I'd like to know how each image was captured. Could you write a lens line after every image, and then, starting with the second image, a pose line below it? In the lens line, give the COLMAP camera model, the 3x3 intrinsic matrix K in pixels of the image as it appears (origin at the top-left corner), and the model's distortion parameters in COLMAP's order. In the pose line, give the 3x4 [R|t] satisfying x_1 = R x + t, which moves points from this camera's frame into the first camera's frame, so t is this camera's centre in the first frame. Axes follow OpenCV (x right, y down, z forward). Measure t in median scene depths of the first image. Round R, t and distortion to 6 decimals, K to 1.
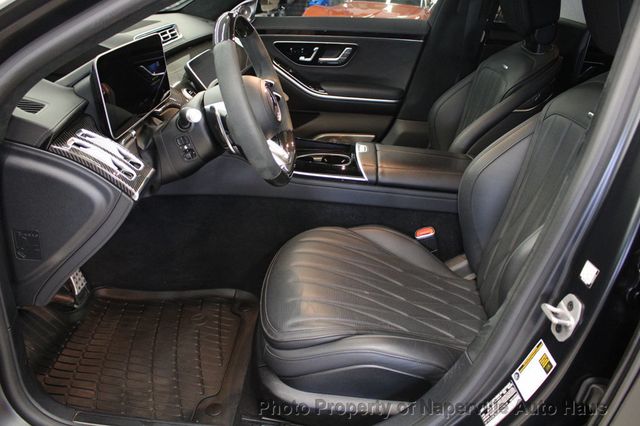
lens RADIAL K [[534.3, 0, 320.0], [0, 534.3, 213.0], [0, 0, 1]] dist [-0.208060, 0.210010]
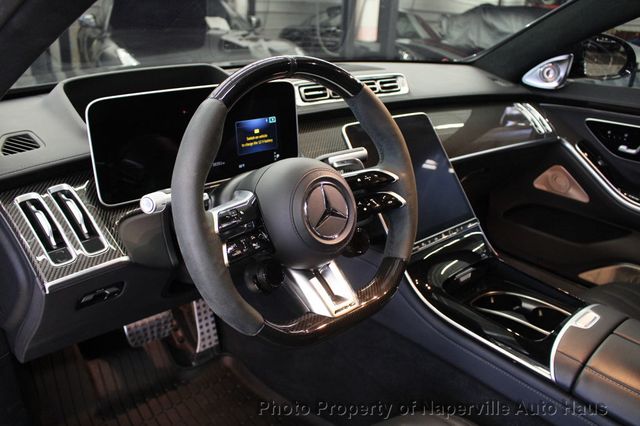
lens RADIAL K [[534.3, 0, 320.0], [0, 534.3, 213.0], [0, 0, 1]] dist [-0.208060, 0.210010]
pose [[0.707123, 0.247389, -0.662401, 0.226827], [-0.309727, 0.950514, 0.024353, -0.164319], [0.635646, 0.187943, 0.748753, 0.407797]]
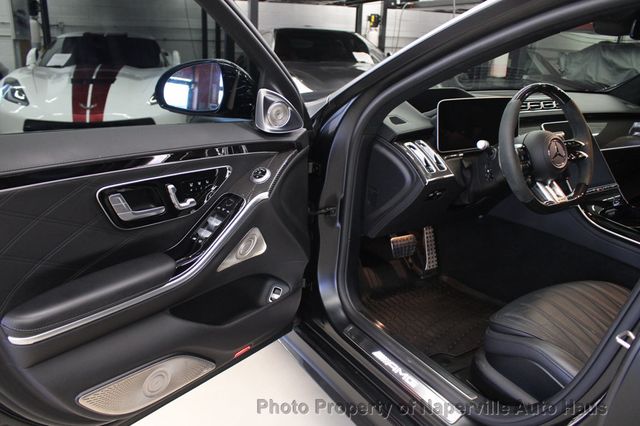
lens RADIAL K [[534.3, 0, 320.0], [0, 534.3, 213.0], [0, 0, 1]] dist [-0.208060, 0.210010]
pose [[0.563526, 0.238791, -0.790833, 0.468956], [-0.356281, 0.933955, 0.028130, 0.076368], [0.745320, 0.265907, 0.611385, -0.137026]]
